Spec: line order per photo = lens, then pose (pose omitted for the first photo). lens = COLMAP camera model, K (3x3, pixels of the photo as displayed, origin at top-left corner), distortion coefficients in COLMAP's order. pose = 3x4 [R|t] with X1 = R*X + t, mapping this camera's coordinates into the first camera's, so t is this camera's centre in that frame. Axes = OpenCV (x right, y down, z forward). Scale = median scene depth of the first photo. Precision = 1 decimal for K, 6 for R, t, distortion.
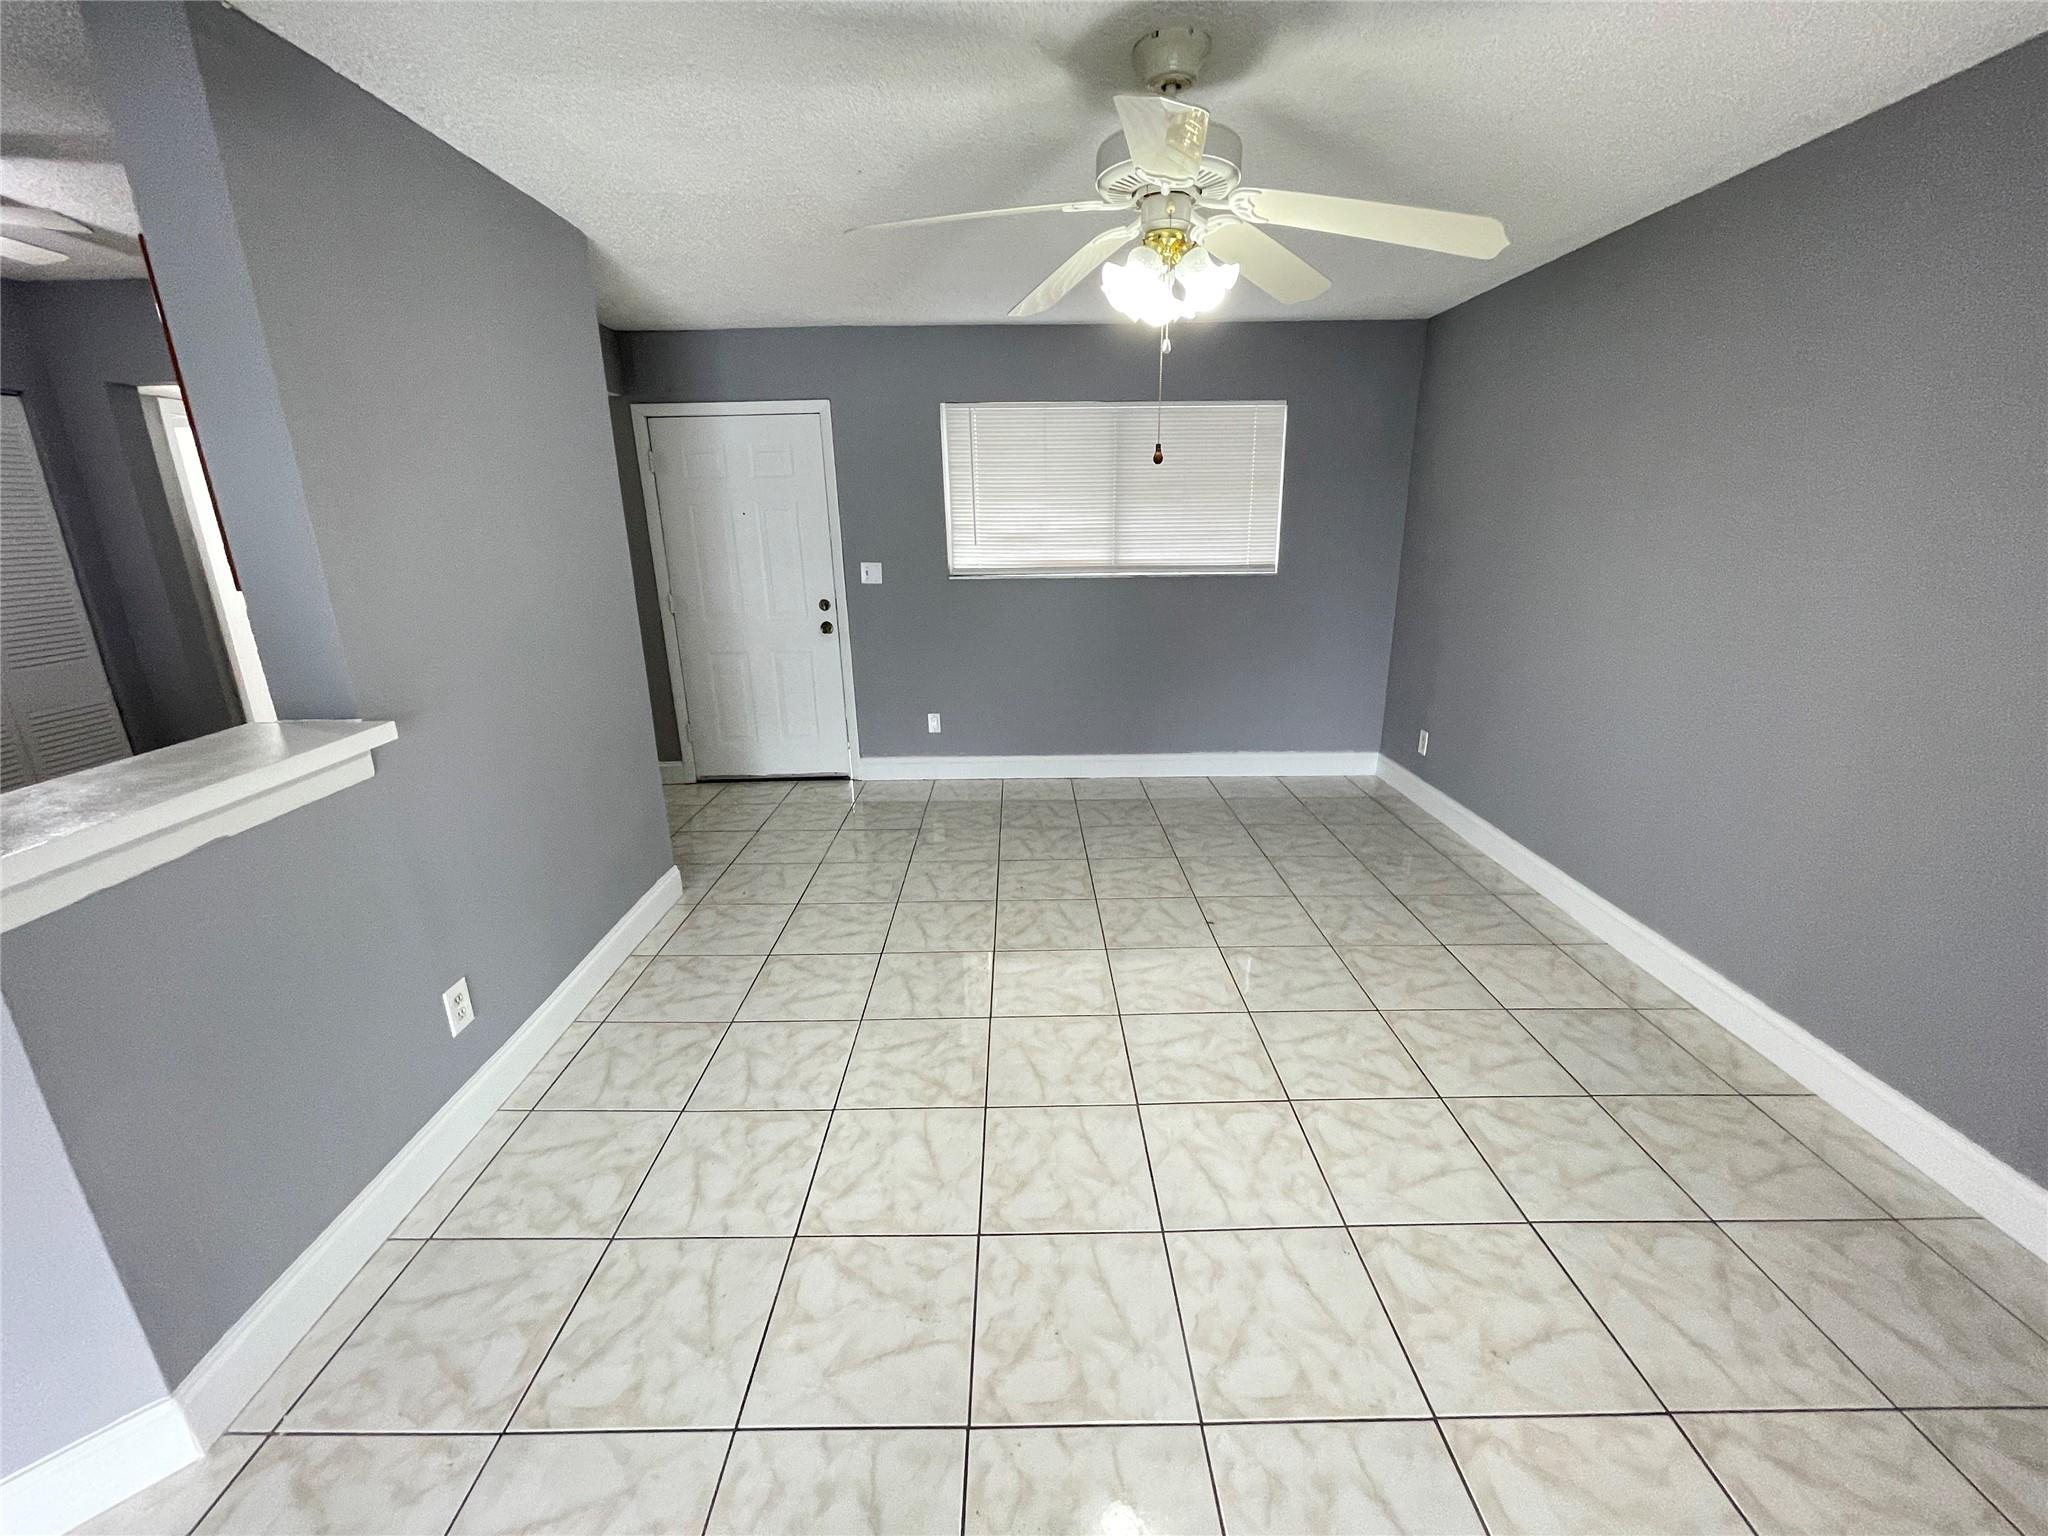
lens RADIAL K [[829.8, 0, 1014.9], [0, 829.8, 755.4], [0, 0, 1]] dist [-0.005143, 0.000752]
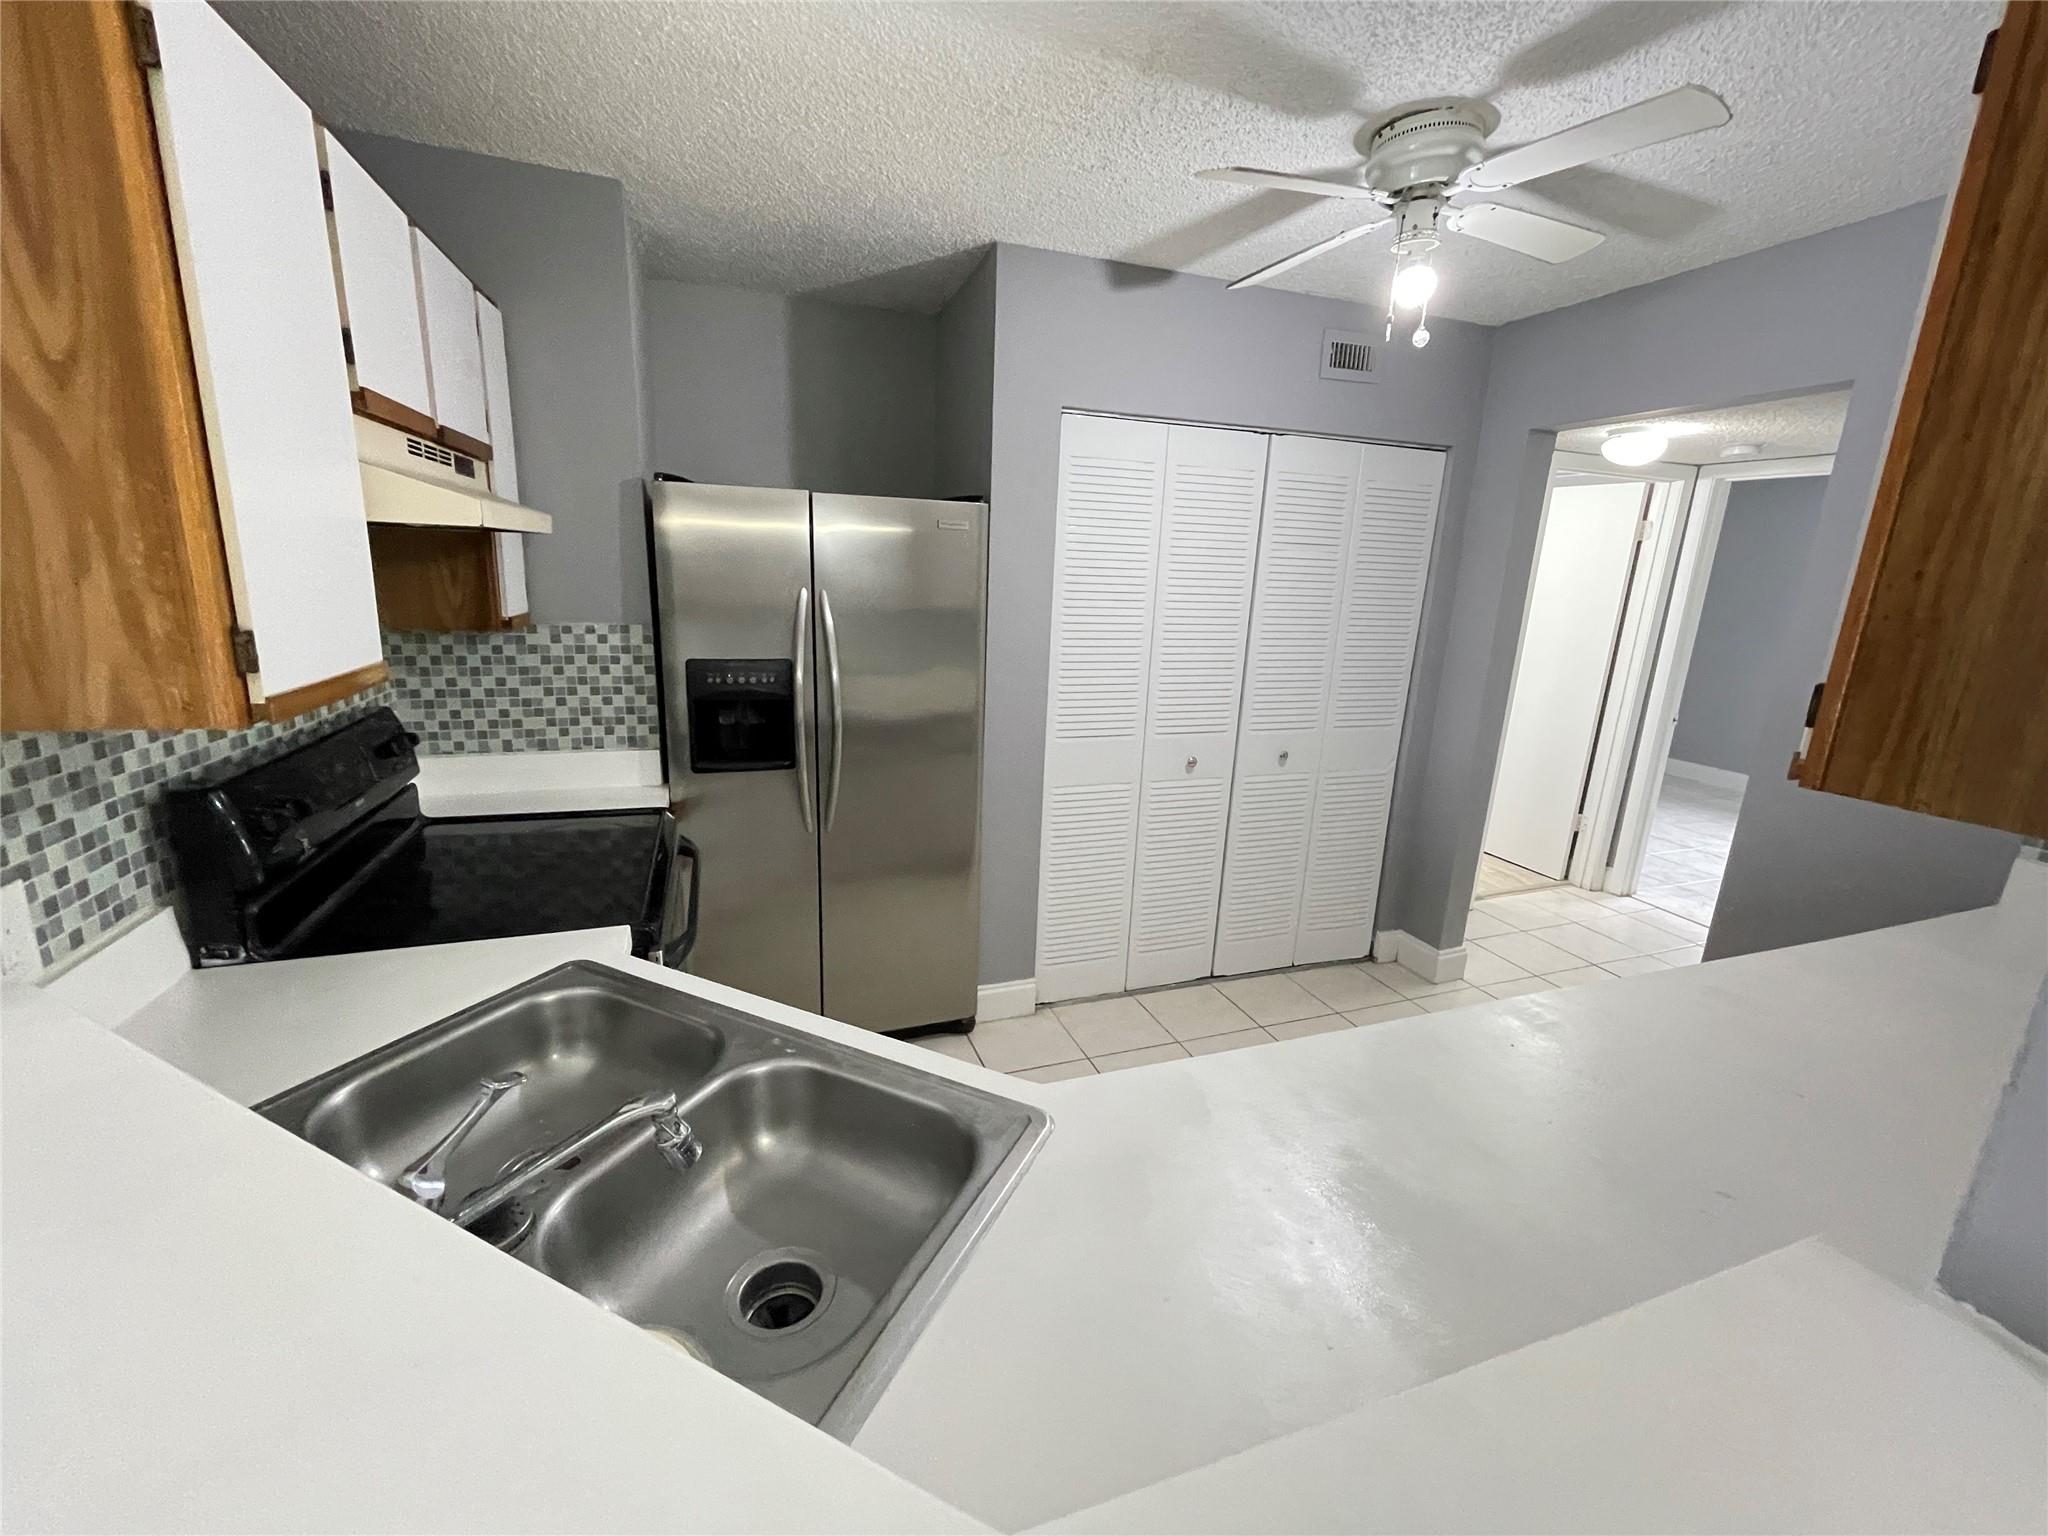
lens RADIAL K [[829.8, 0, 1015.4], [0, 829.8, 761.7], [0, 0, 1]] dist [-0.005143, 0.000752]
pose [[0.328600, 0.245014, -0.912135, -0.324944], [-0.310300, 0.940161, 0.140755, -0.067408], [0.892040, 0.236783, 0.384965, 0.219612]]
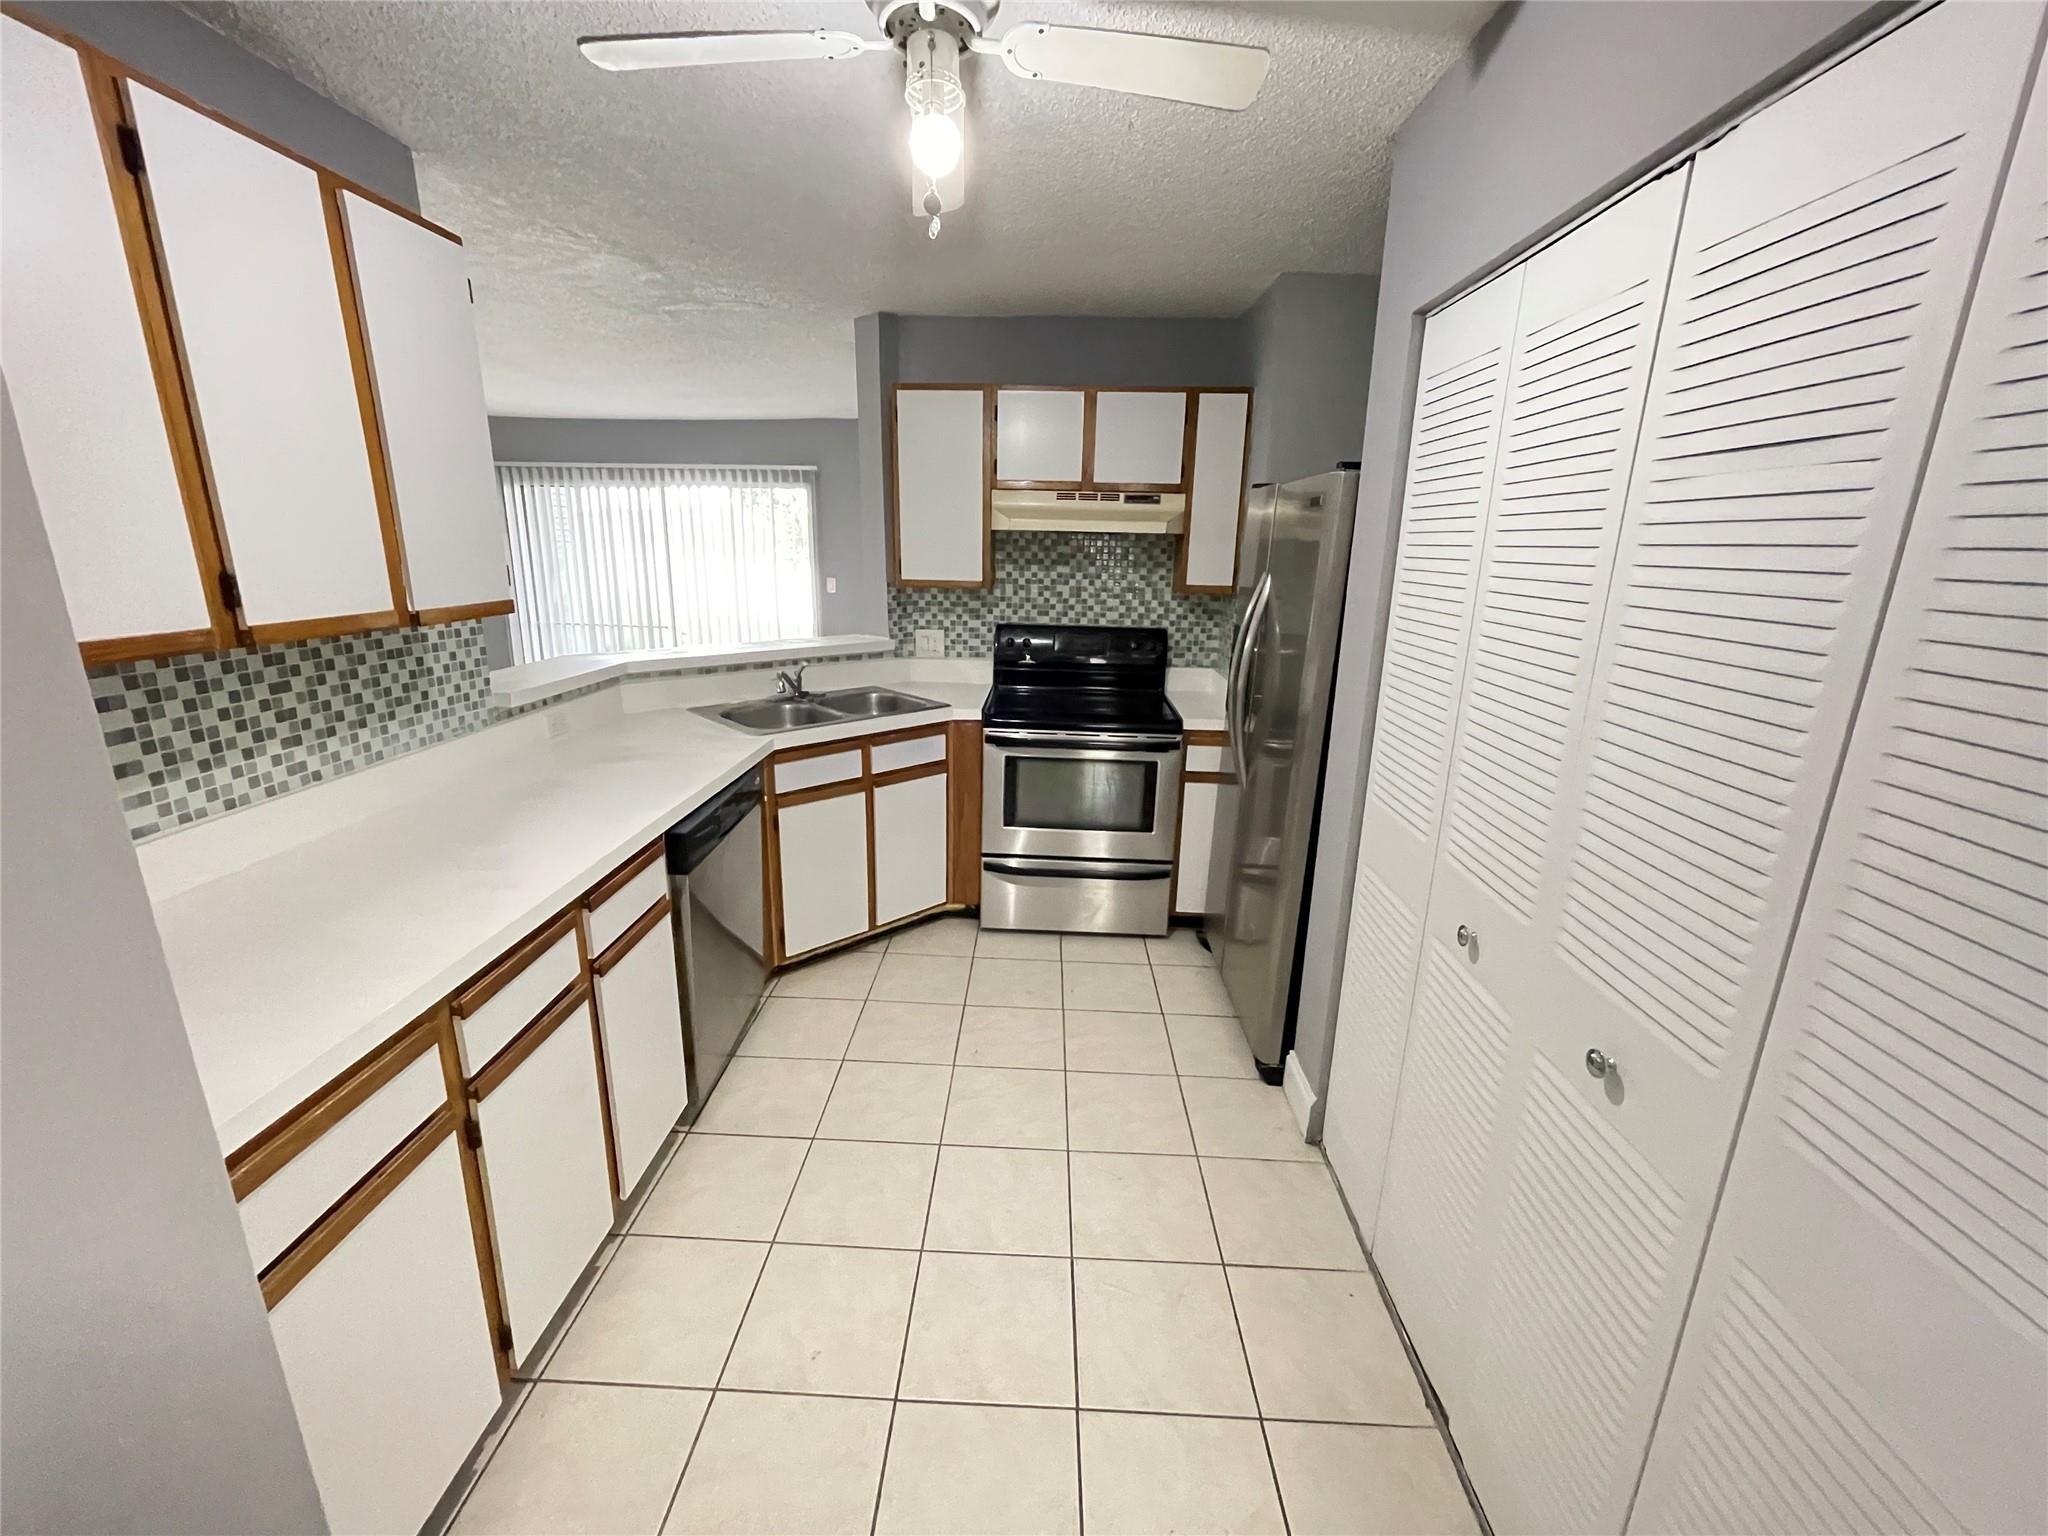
lens RADIAL K [[829.8, 0, 1023.2], [0, 829.8, 768.0], [0, 0, 1]] dist [-0.005143, 0.000752]
pose [[-0.999038, -0.018596, 0.039705, -0.744333], [0.005193, 0.849042, 0.528300, -0.258904], [-0.043536, 0.527998, -0.848129, 0.892245]]
